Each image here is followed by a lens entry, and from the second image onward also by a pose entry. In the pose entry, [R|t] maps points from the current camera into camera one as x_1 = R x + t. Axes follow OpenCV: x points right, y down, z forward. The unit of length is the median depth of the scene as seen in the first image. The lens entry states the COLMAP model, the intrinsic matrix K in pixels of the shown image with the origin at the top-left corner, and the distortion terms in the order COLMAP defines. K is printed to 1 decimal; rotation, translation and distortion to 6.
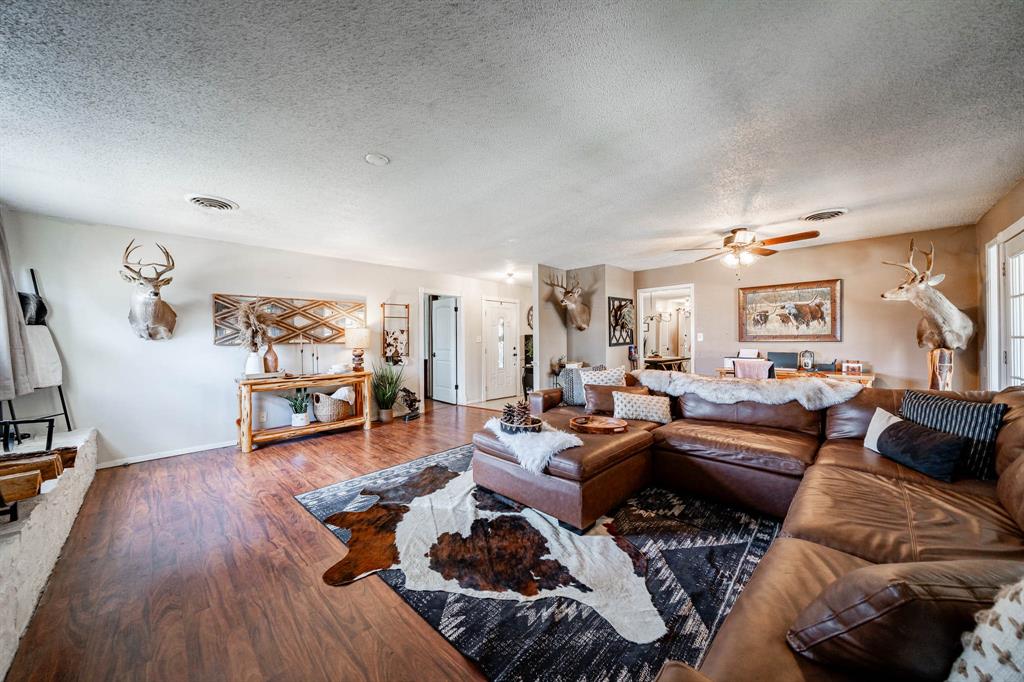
lens RADIAL K [[355.6, 0, 513.8], [0, 355.6, 345.2], [0, 0, 1]] dist [0.000209, 0.000000]
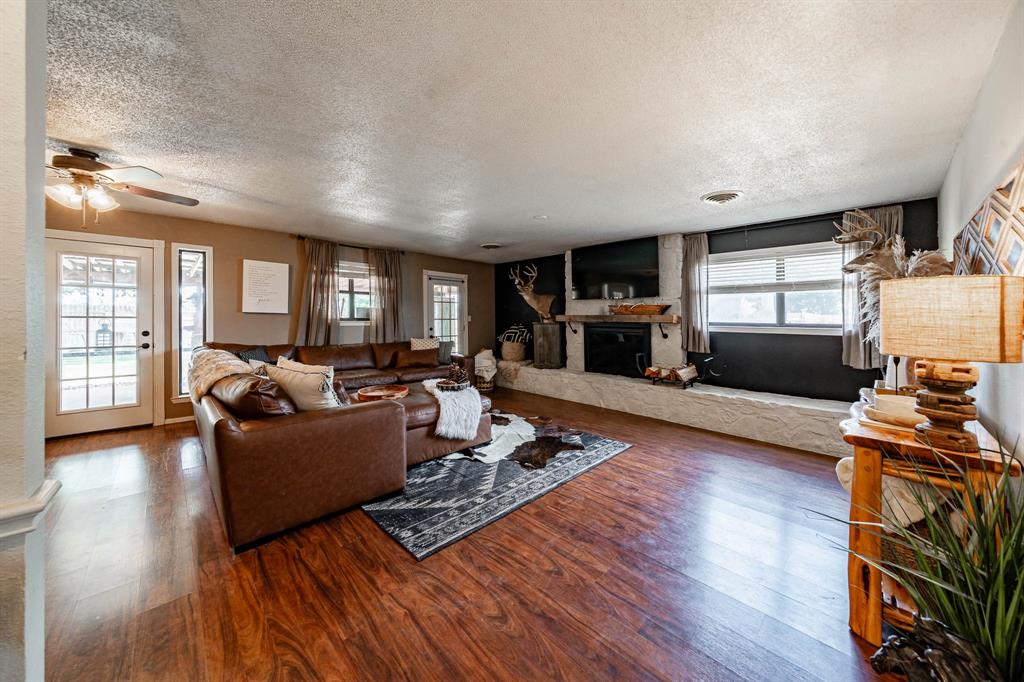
lens RADIAL K [[355.6, 0, 511.0], [0, 355.6, 313.4], [0, 0, 1]] dist [0.000209, 0.000000]
pose [[-0.999289, -0.000915, 0.037688, -0.223374], [-0.000748, 0.999990, 0.004448, -0.041926], [-0.037692, 0.004417, -0.999280, 2.163090]]
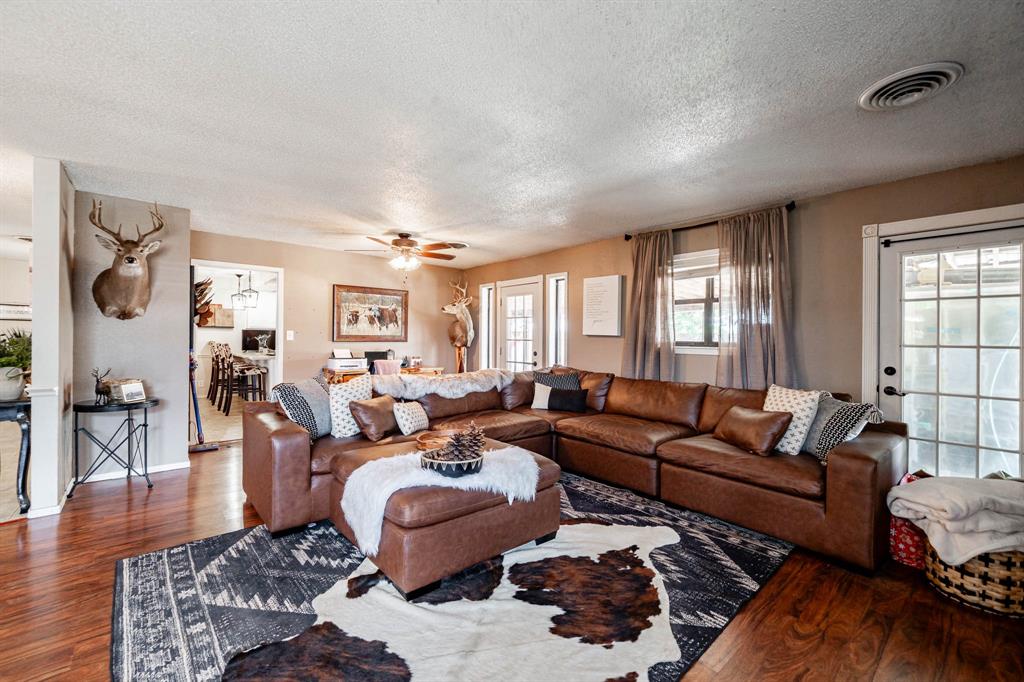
lens RADIAL K [[423.0, 0, 514.2], [0, 423.0, 339.5], [0, 0, 1]] dist [0.000861, -0.000842]
pose [[0.077037, 0.009652, 0.996982, -0.757106], [0.003843, 0.999943, -0.009978, -0.002891], [-0.997021, 0.004600, 0.076995, 0.774223]]
